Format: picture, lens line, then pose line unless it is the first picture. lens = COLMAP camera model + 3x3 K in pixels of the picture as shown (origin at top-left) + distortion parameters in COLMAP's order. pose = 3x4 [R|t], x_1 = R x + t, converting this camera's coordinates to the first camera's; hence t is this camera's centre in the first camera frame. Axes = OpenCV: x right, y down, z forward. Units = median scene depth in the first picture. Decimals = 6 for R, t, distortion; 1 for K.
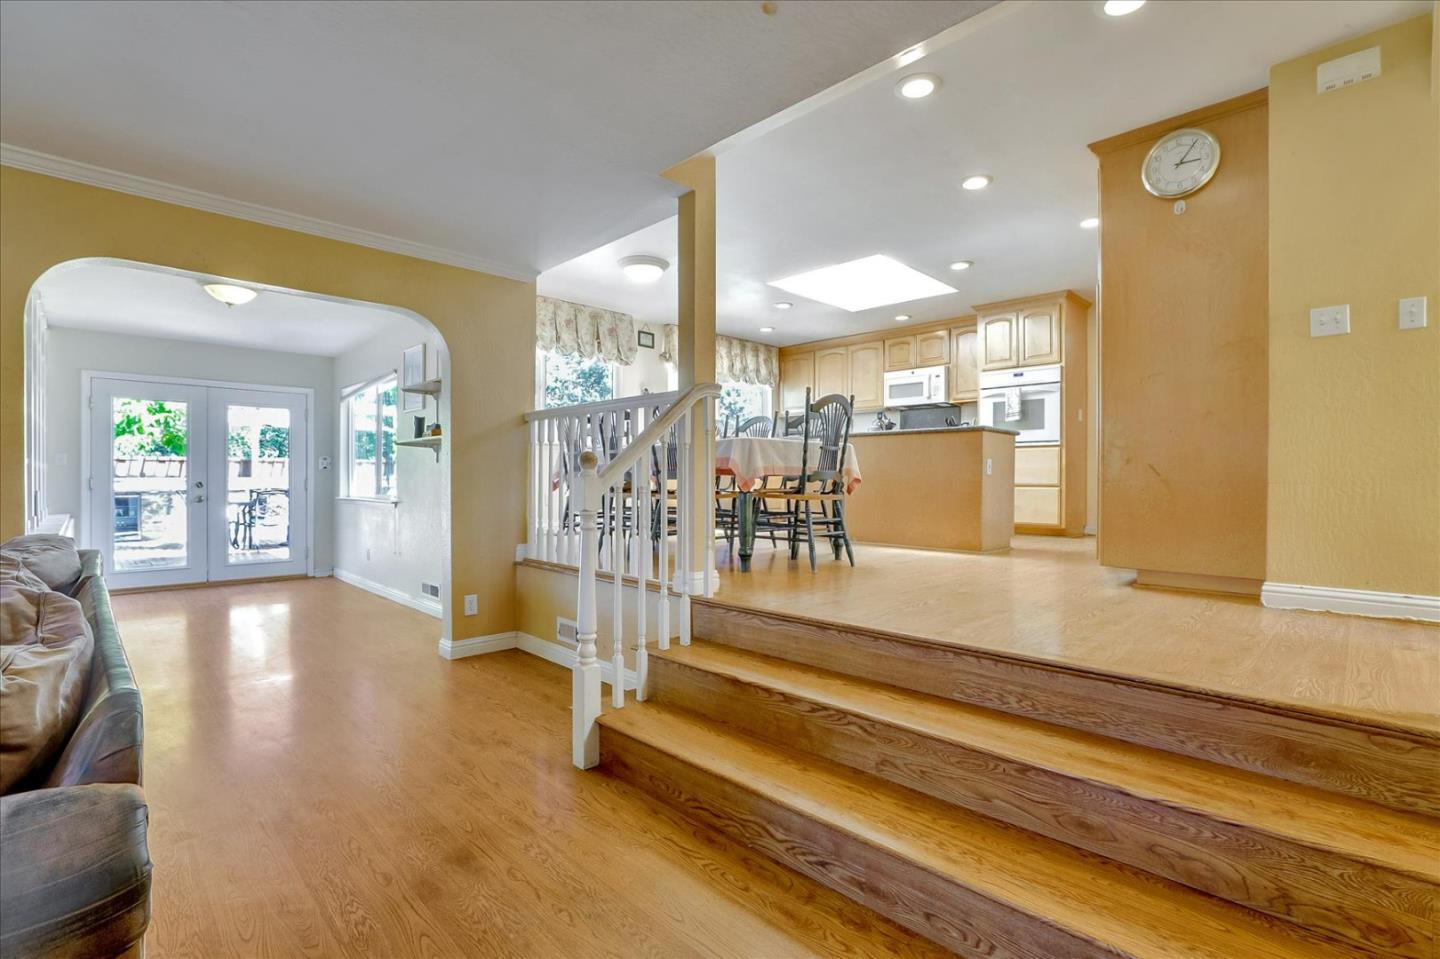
lens RADIAL K [[652.9, 0, 728.3], [0, 652.9, 480.5], [0, 0, 1]] dist [-0.003425, -0.000001]
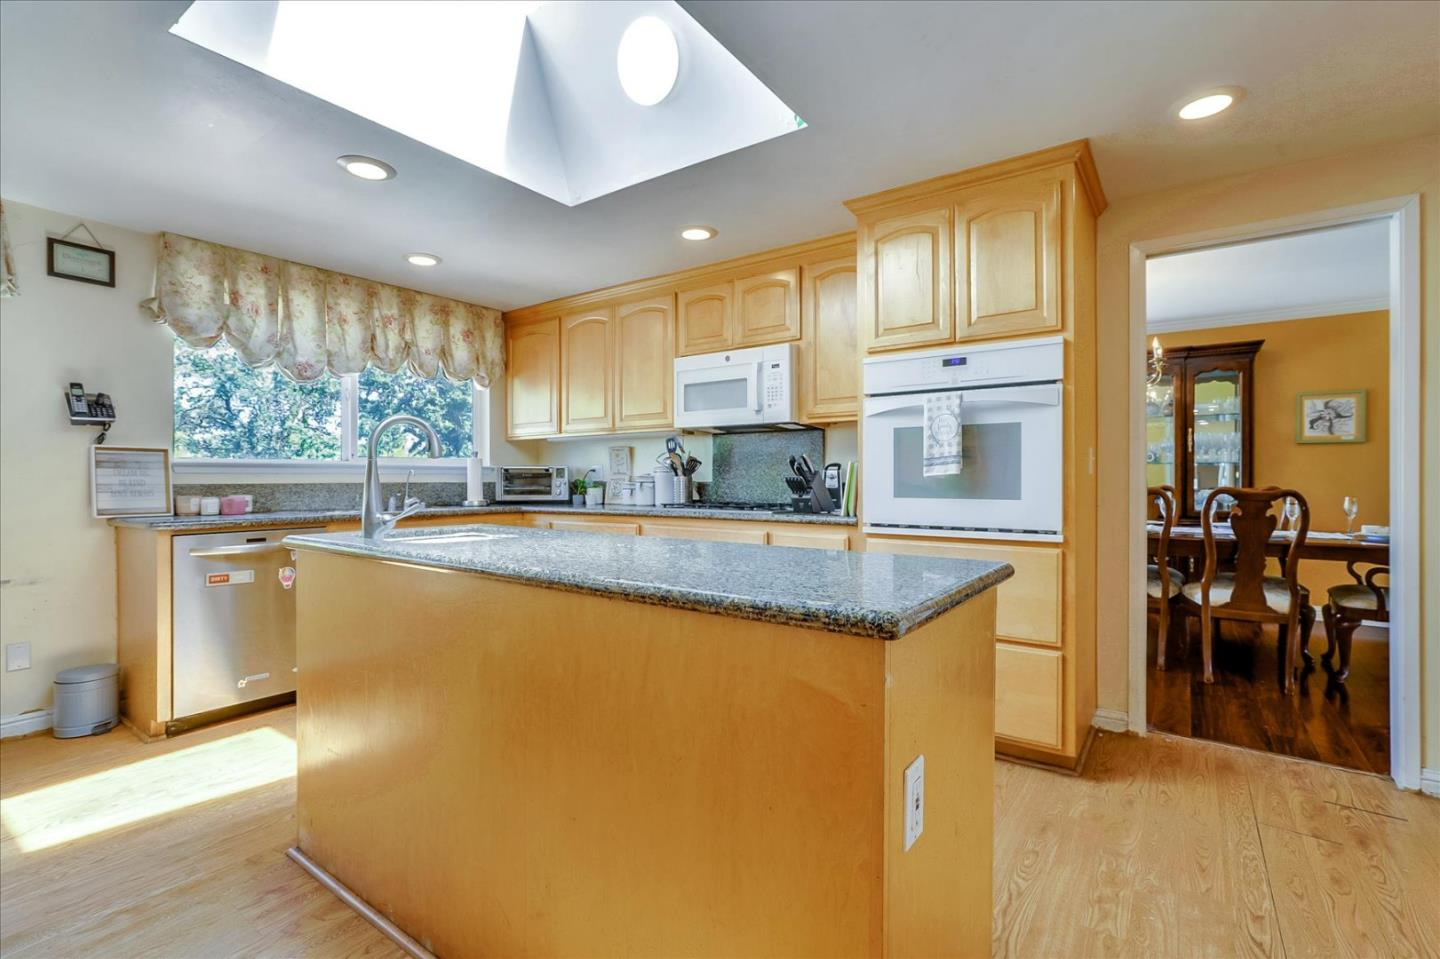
lens RADIAL K [[652.9, 0, 705.8], [0, 652.9, 480.0], [0, 0, 1]] dist [-0.003425, -0.000001]
pose [[0.990444, -0.004246, 0.137849, 0.205411], [0.004239, 0.999991, 0.000339, -0.078175], [-0.137849, 0.000248, 0.990453, 0.540877]]
